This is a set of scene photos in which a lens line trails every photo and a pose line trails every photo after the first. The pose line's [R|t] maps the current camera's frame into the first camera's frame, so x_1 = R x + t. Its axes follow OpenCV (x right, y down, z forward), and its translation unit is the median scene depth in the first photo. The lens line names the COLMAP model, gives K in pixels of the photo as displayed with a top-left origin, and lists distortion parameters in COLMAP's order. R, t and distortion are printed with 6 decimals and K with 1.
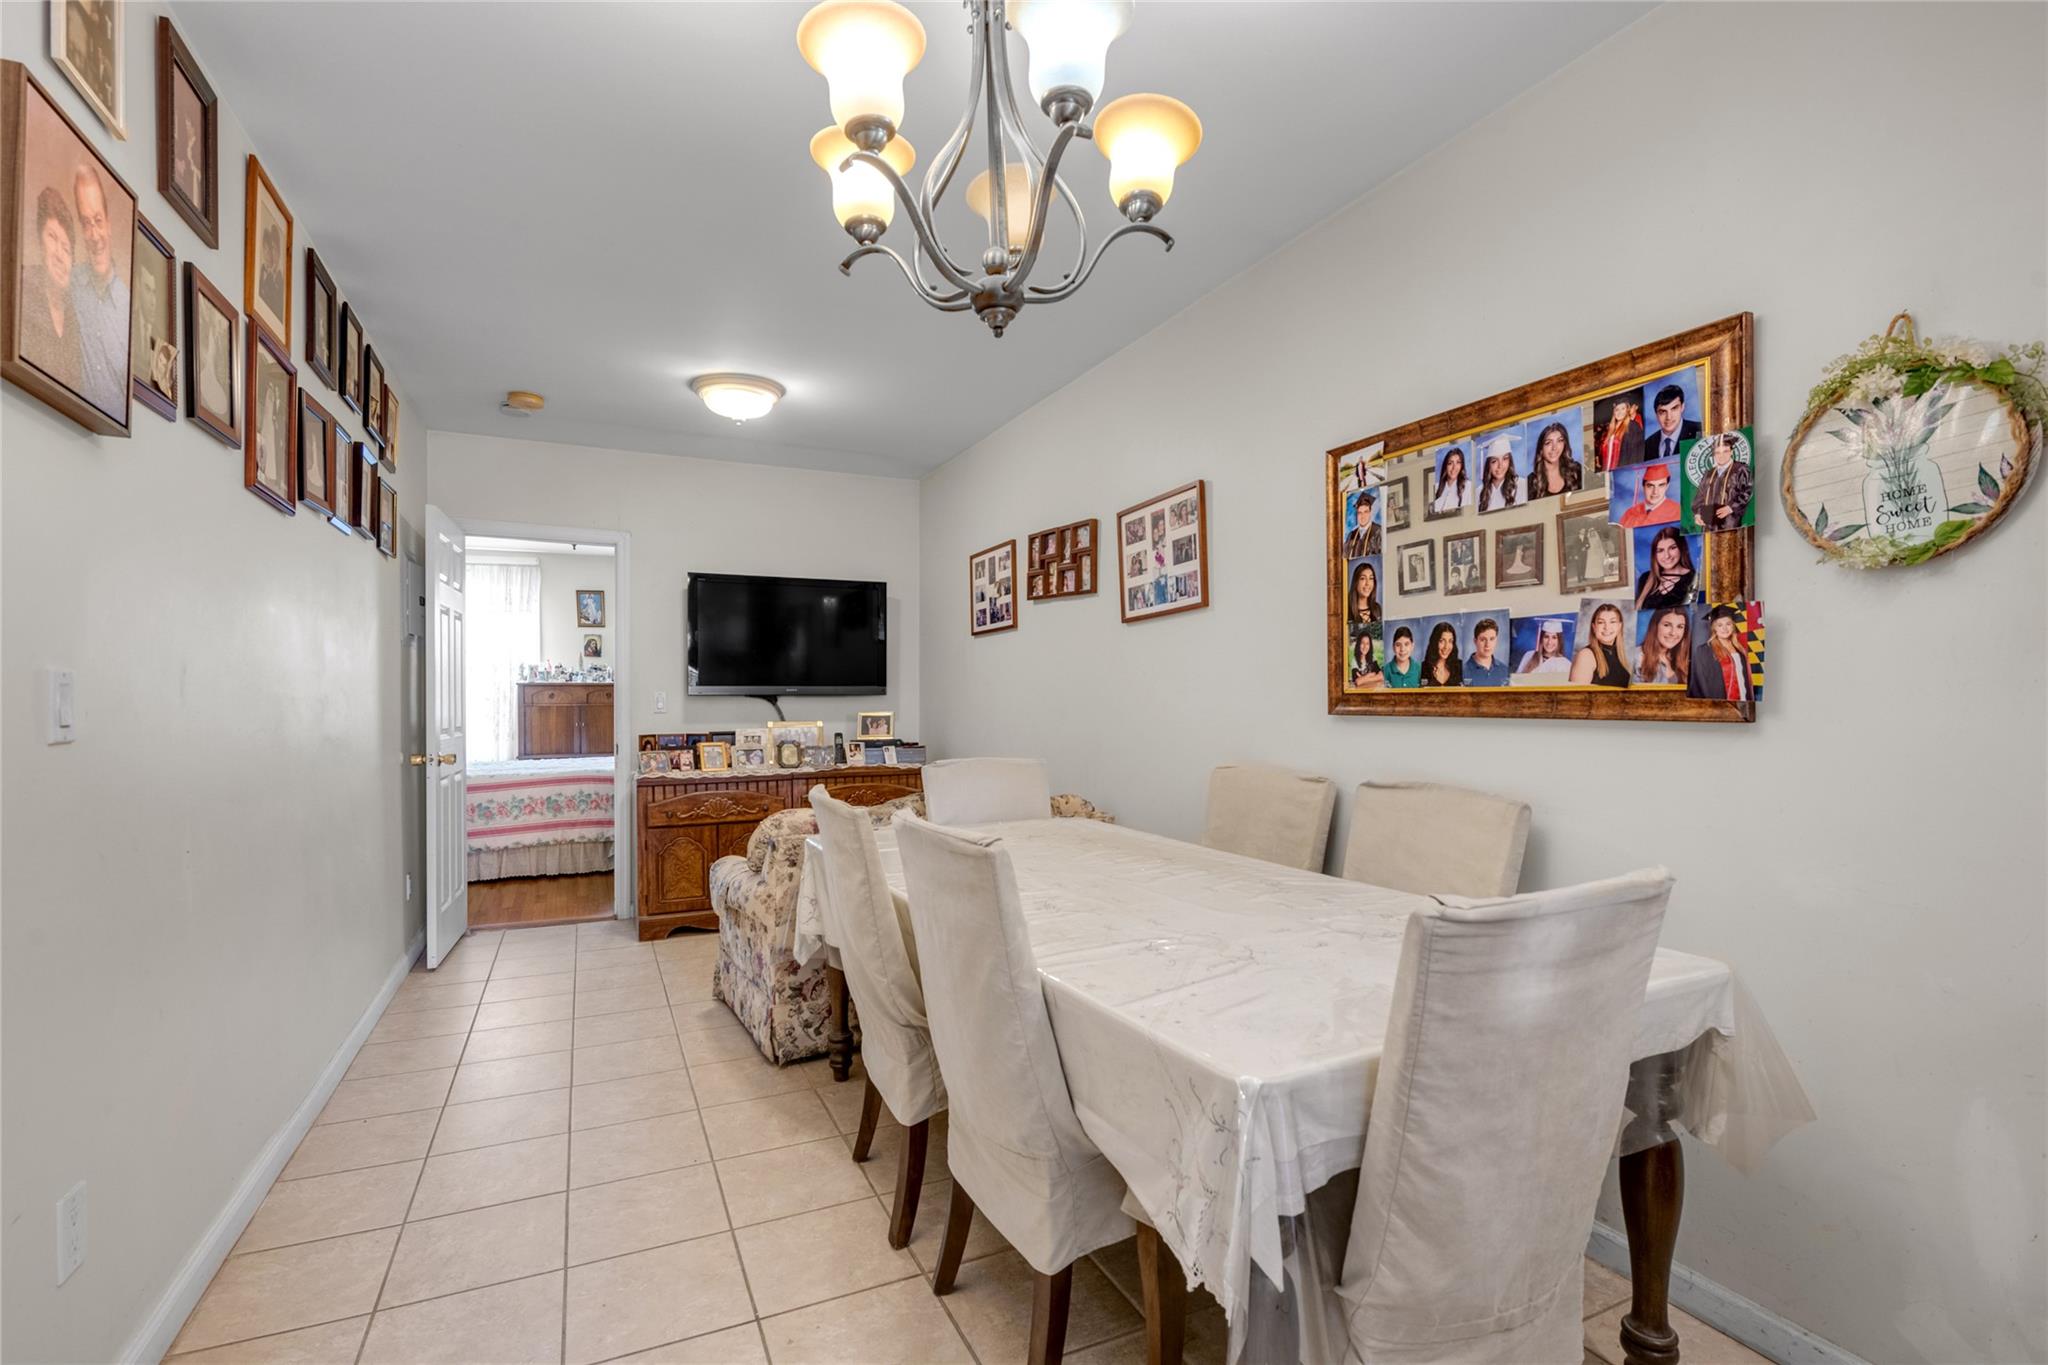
lens RADIAL K [[927.2, 0, 1025.6], [0, 927.2, 690.2], [0, 0, 1]] dist [0.001025, 0.000055]
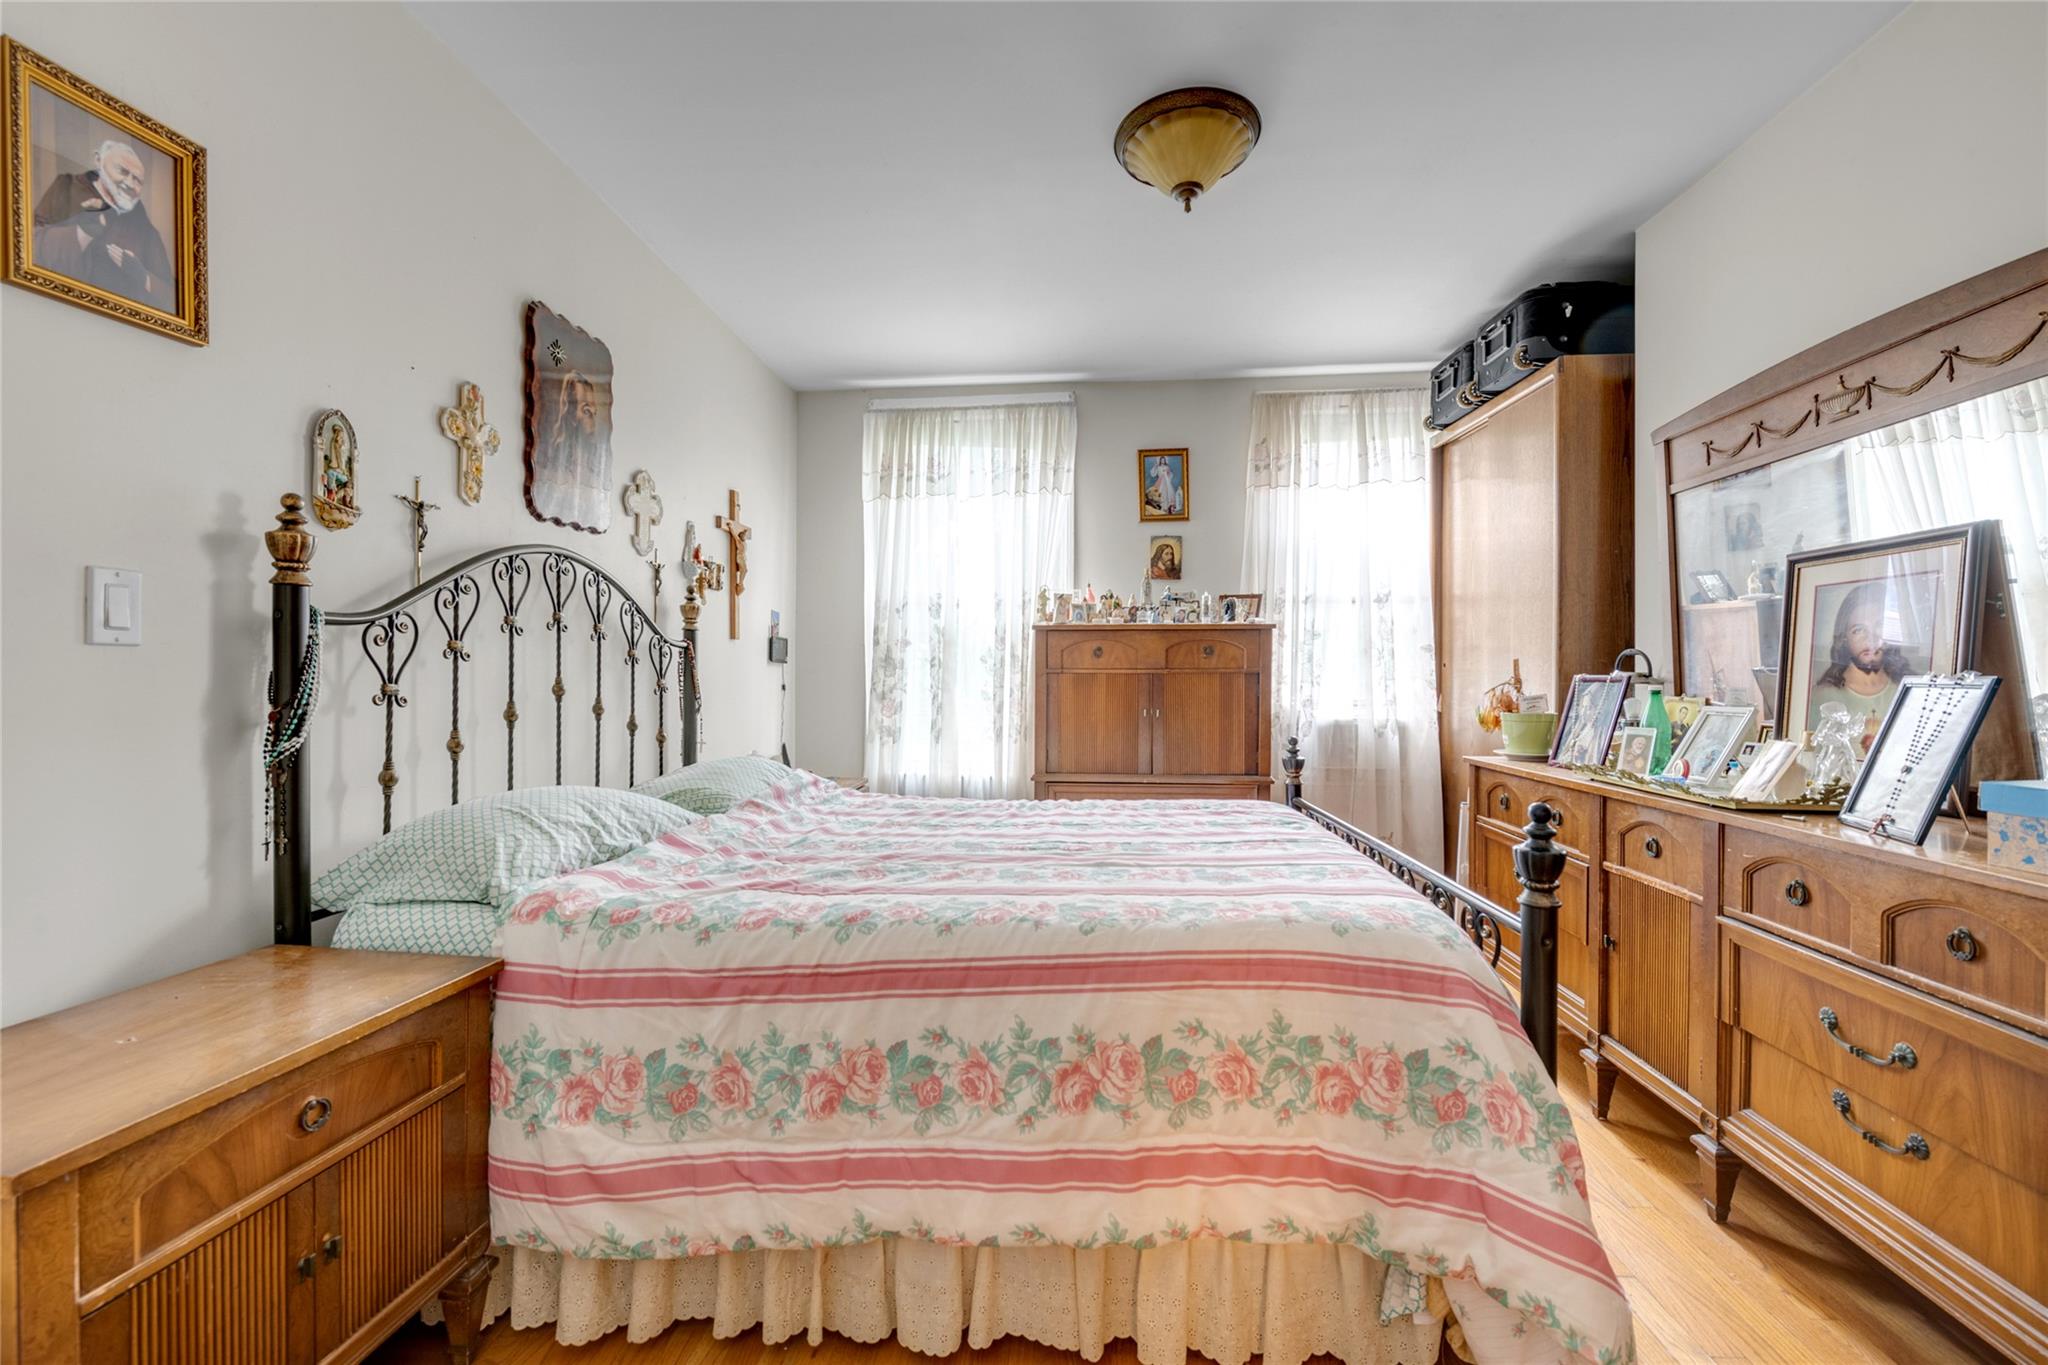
lens RADIAL K [[927.2, 0, 1023.8], [0, 927.2, 690.9], [0, 0, 1]] dist [0.001025, 0.000055]
pose [[0.872486, 0.020200, -0.488221, -0.306185], [-0.013056, 0.999752, 0.018032, 0.017568], [0.488464, -0.009359, 0.872534, 0.556441]]
